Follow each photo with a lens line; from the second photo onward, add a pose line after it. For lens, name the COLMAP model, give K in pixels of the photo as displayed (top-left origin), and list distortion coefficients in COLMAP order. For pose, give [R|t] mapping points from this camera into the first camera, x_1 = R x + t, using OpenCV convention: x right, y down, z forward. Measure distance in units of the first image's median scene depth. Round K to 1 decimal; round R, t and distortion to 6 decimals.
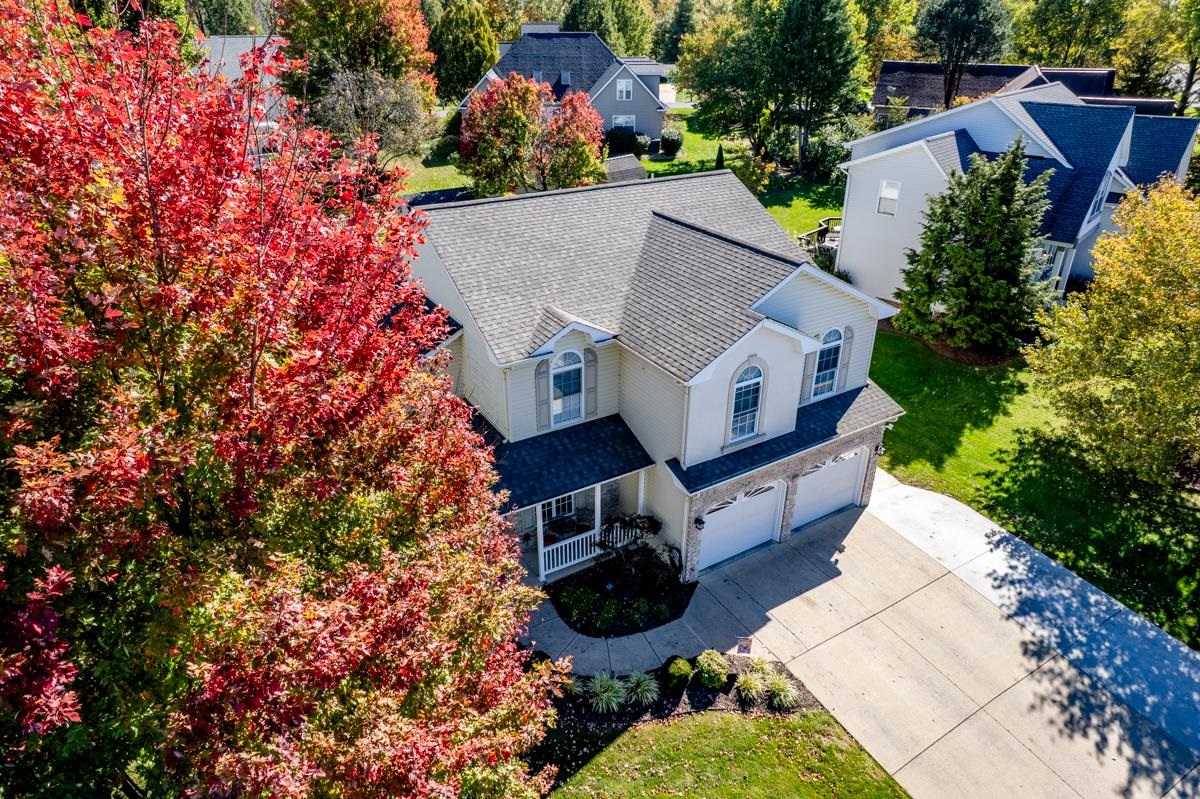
lens RADIAL K [[766.8, 0, 585.9], [0, 766.8, 397.6], [0, 0, 1]] dist [-0.090901, 0.078579]
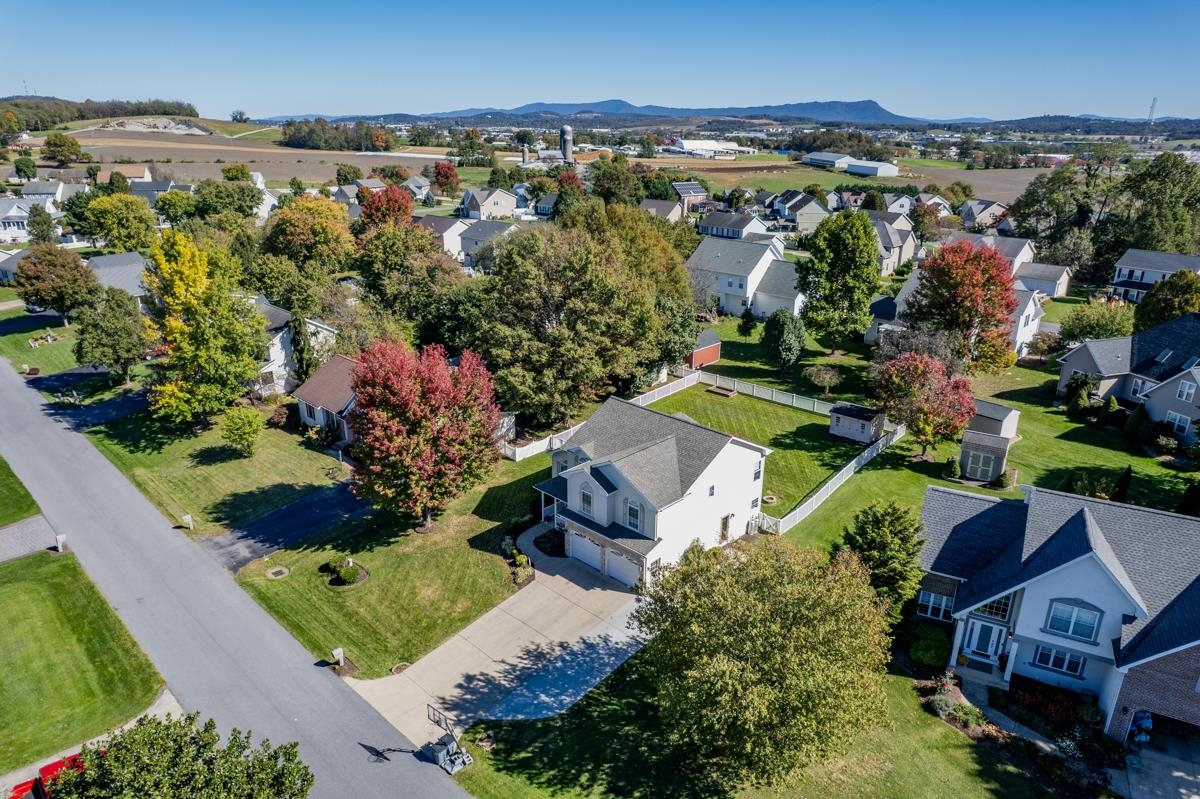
lens RADIAL K [[749.6, 0, 628.6], [0, 749.6, 393.1], [0, 0, 1]] dist [-0.021951, -0.001129]
pose [[0.288123, 0.321503, -0.902010, 2.453938], [-0.449159, 0.877281, 0.169217, -0.815792], [0.845719, 0.356391, 0.397170, -0.030555]]
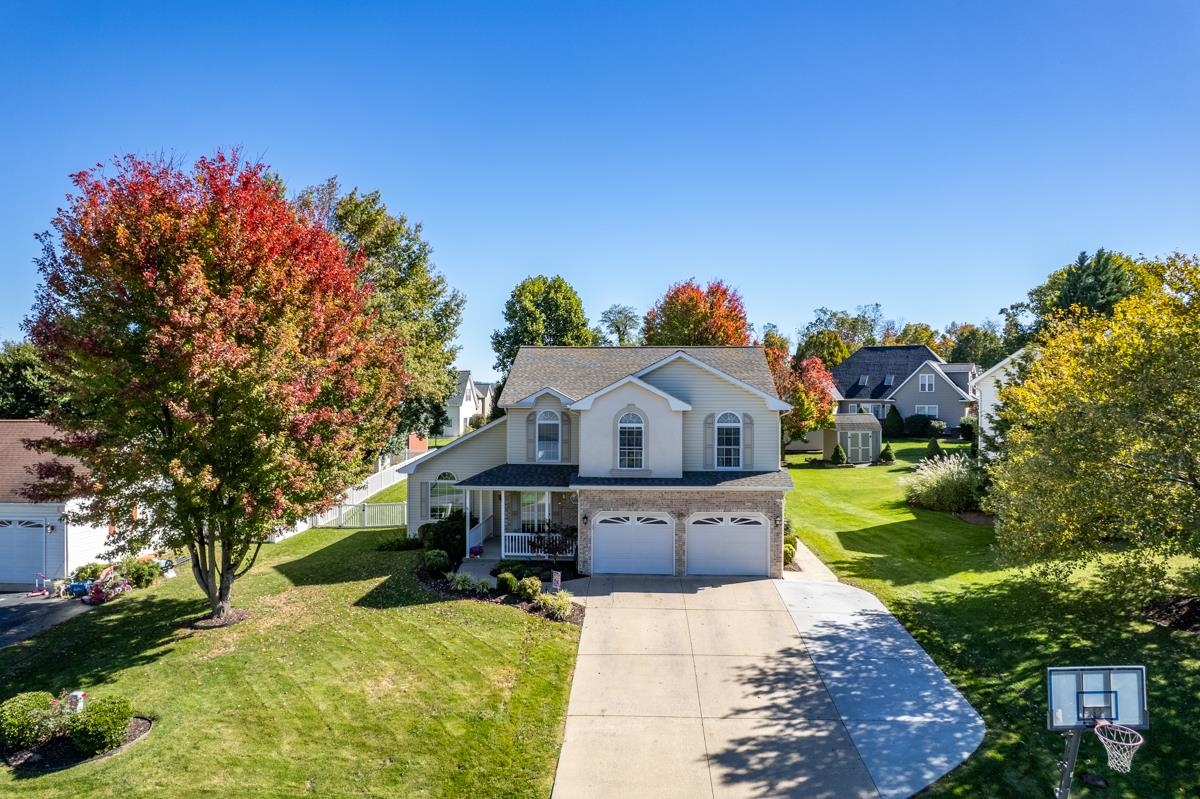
lens RADIAL K [[761.5, 0, 583.6], [0, 761.5, 391.7], [0, 0, 1]] dist [-0.044732, 0.050069]
pose [[0.808966, -0.003741, -0.587844, 0.986740], [-0.266205, 0.889242, -0.371999, 0.482656], [0.524127, 0.457422, 0.718370, -0.129712]]
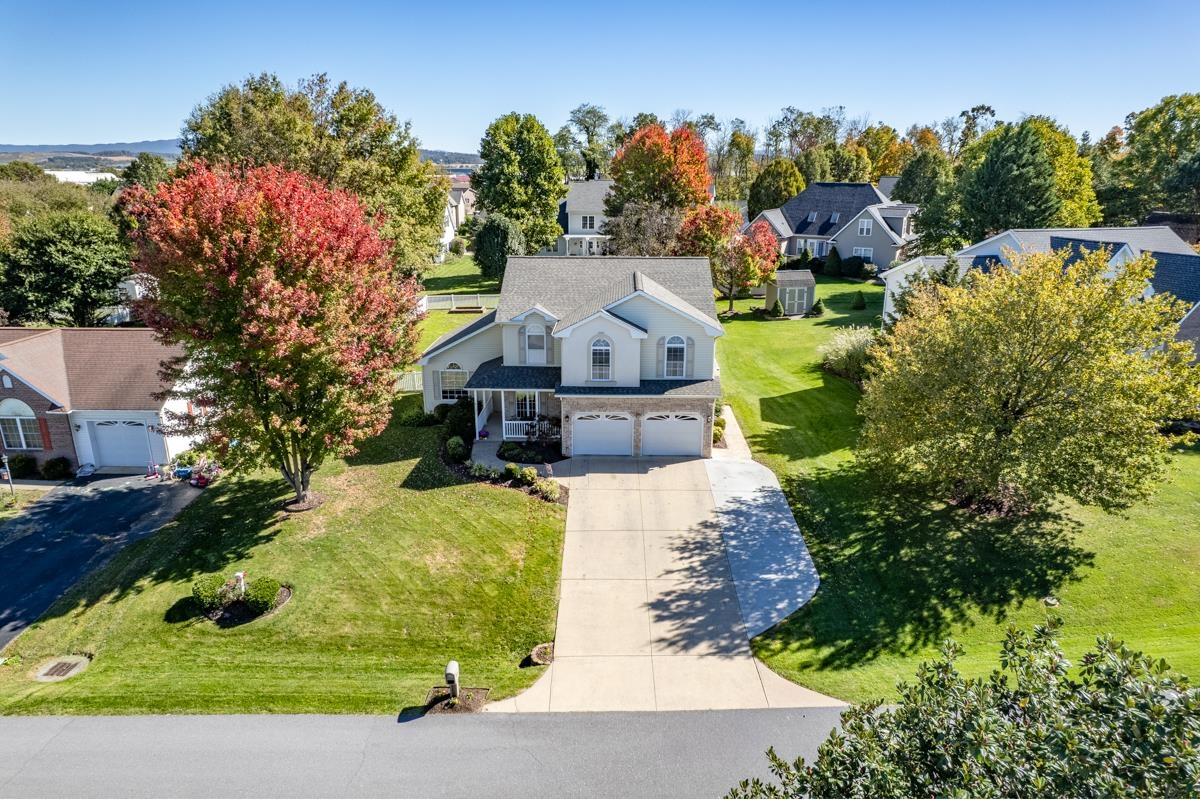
lens RADIAL K [[739.6, 0, 600.0], [0, 739.6, 399.5], [0, 0, 1]] dist [-0.007769, -0.002942]
pose [[0.843950, 0.162412, -0.511245, 1.164415], [-0.245769, 0.964219, -0.099396, 0.286196], [0.476809, 0.209533, 0.853668, -0.550723]]
